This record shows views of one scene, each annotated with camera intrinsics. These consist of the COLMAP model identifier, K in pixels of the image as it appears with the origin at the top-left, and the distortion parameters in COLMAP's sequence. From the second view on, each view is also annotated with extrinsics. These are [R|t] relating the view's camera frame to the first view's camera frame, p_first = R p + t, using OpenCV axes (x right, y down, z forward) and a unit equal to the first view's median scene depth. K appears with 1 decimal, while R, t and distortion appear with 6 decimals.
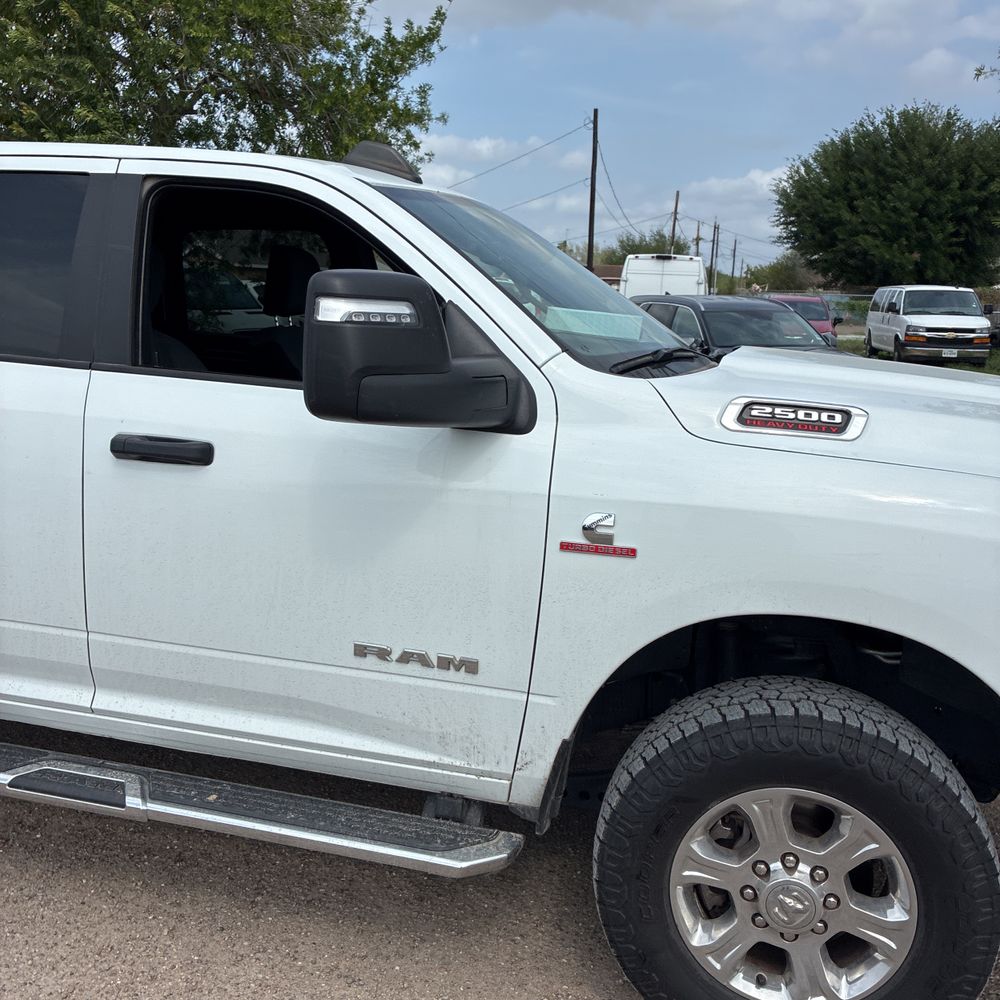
lens RADIAL K [[1023.6, 0, 499.1], [0, 1023.6, 463.3], [0, 0, 1]] dist [0.018045, 0.007710]
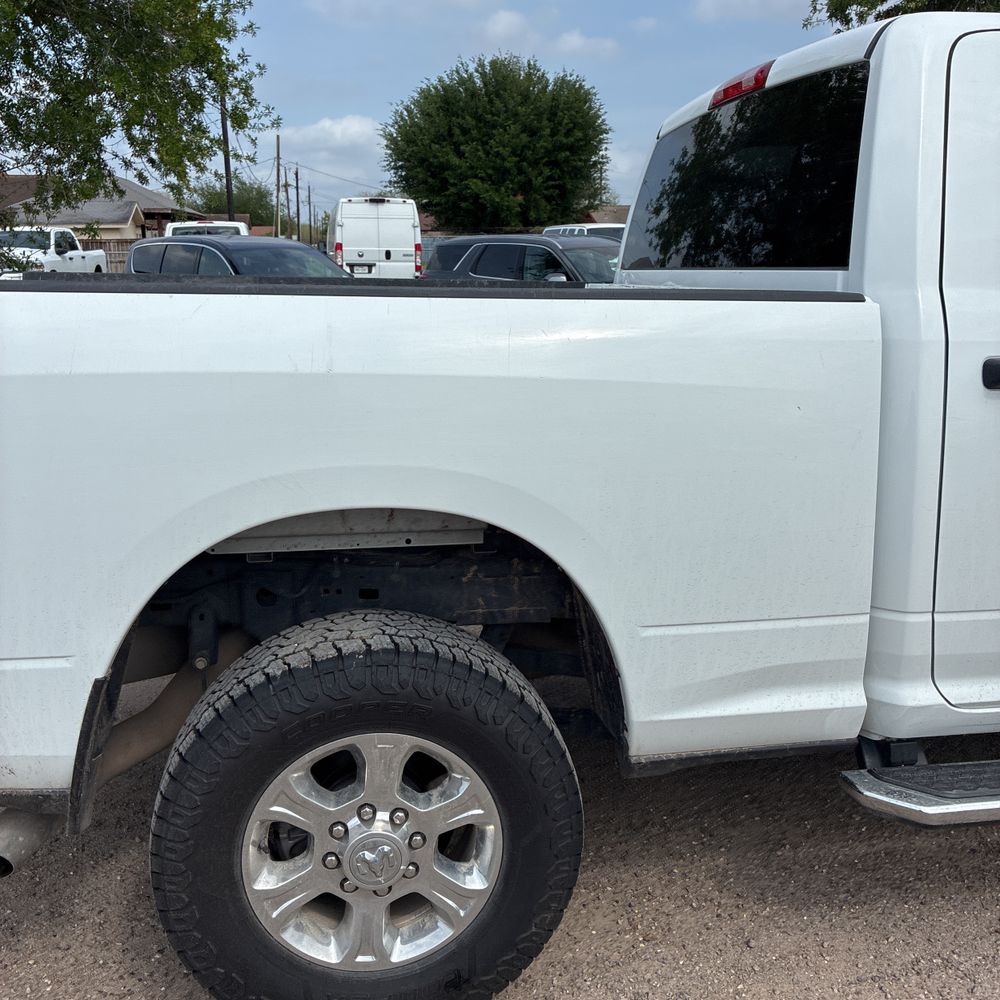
lens RADIAL K [[1007.3, 0, 454.5], [0, 1007.3, 501.9], [0, 0, 1]] dist [-0.012165, -0.000279]
pose [[0.914365, -0.131369, 0.382987, -1.588941], [0.097543, 0.989513, 0.106534, -0.088084], [-0.392966, -0.060053, 0.917590, 0.577667]]
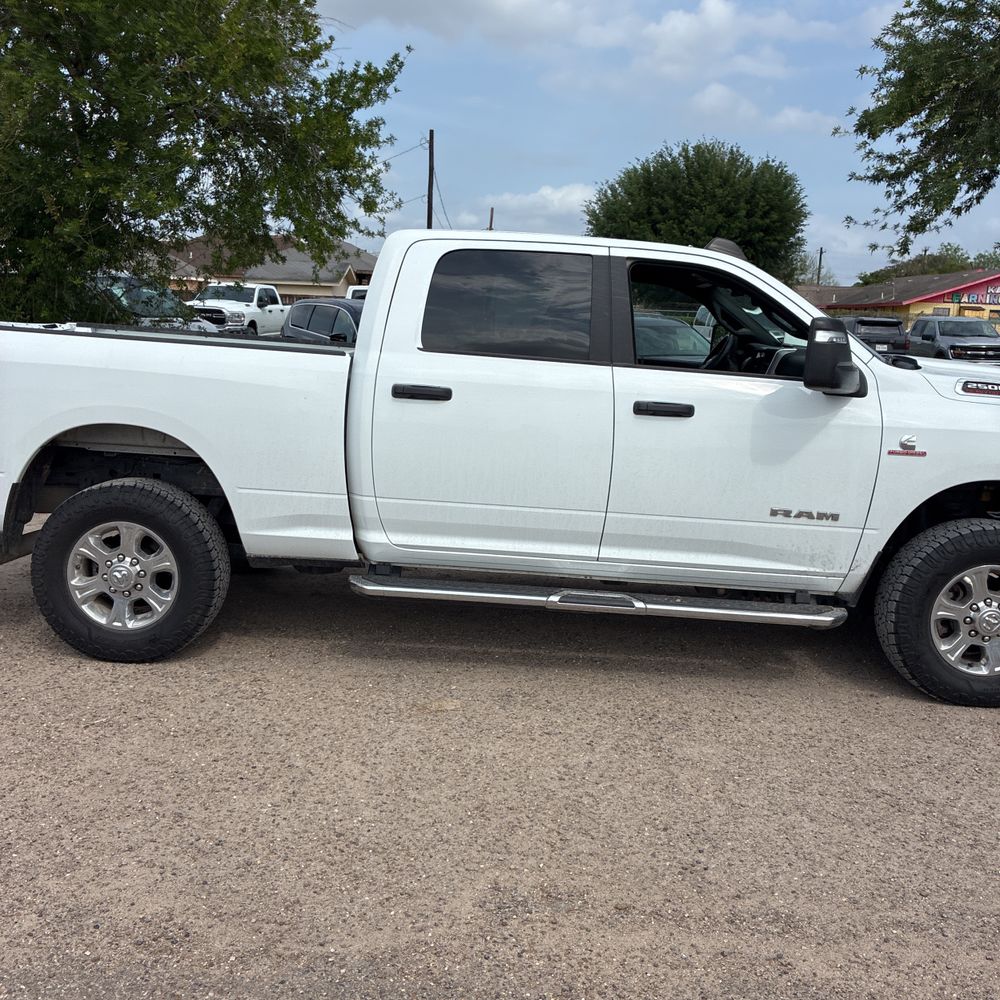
lens RADIAL K [[1043.6, 0, 500.4], [0, 1043.6, 465.5], [0, 0, 1]] dist [0.012083, 0.003083]
pose [[0.975265, -0.018585, 0.220256, -1.088586], [0.020386, 0.999775, -0.005908, 0.098641], [-0.220097, 0.010252, 0.975424, -0.812312]]
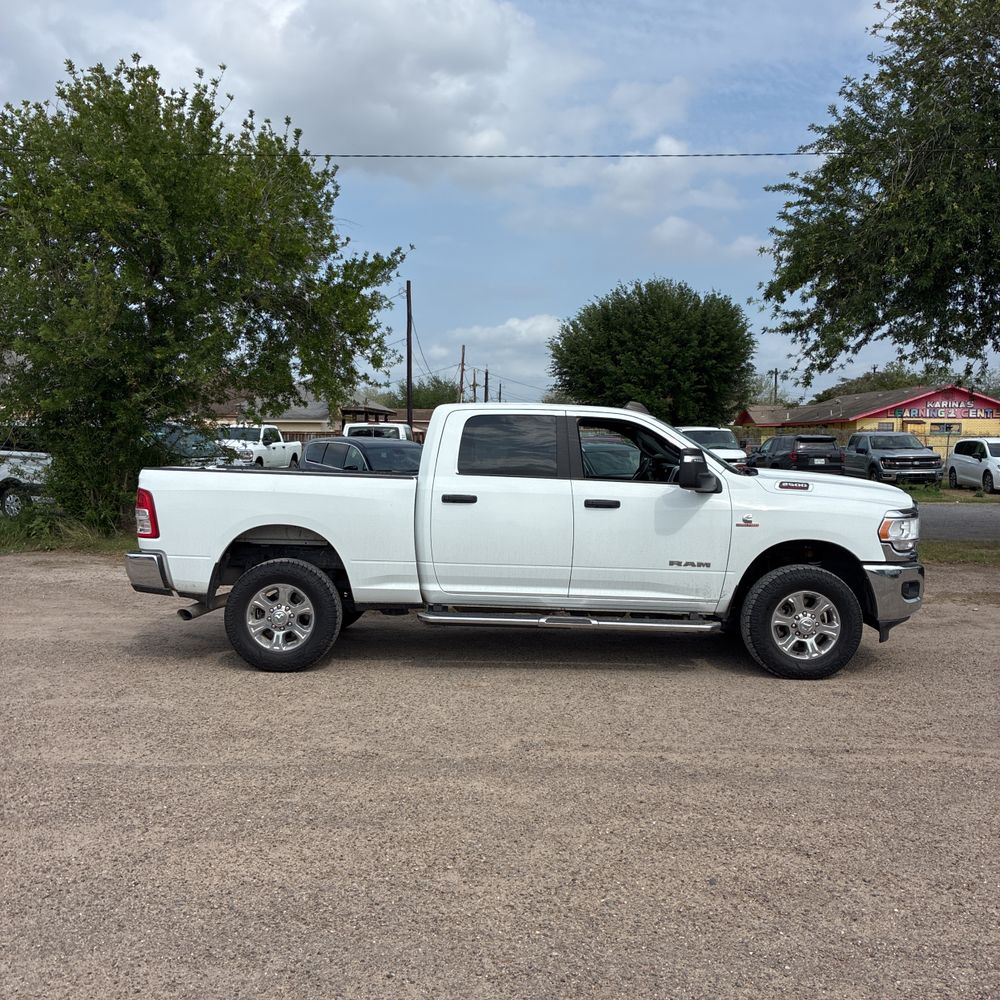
lens RADIAL K [[1055.8, 0, 478.2], [0, 1055.8, 465.6], [0, 0, 1]] dist [0.157945, -0.423093]
pose [[0.973234, -0.025895, 0.228354, -1.515673], [0.055756, 0.990551, -0.125299, 0.269379], [-0.222951, 0.134677, 0.965482, -2.177096]]
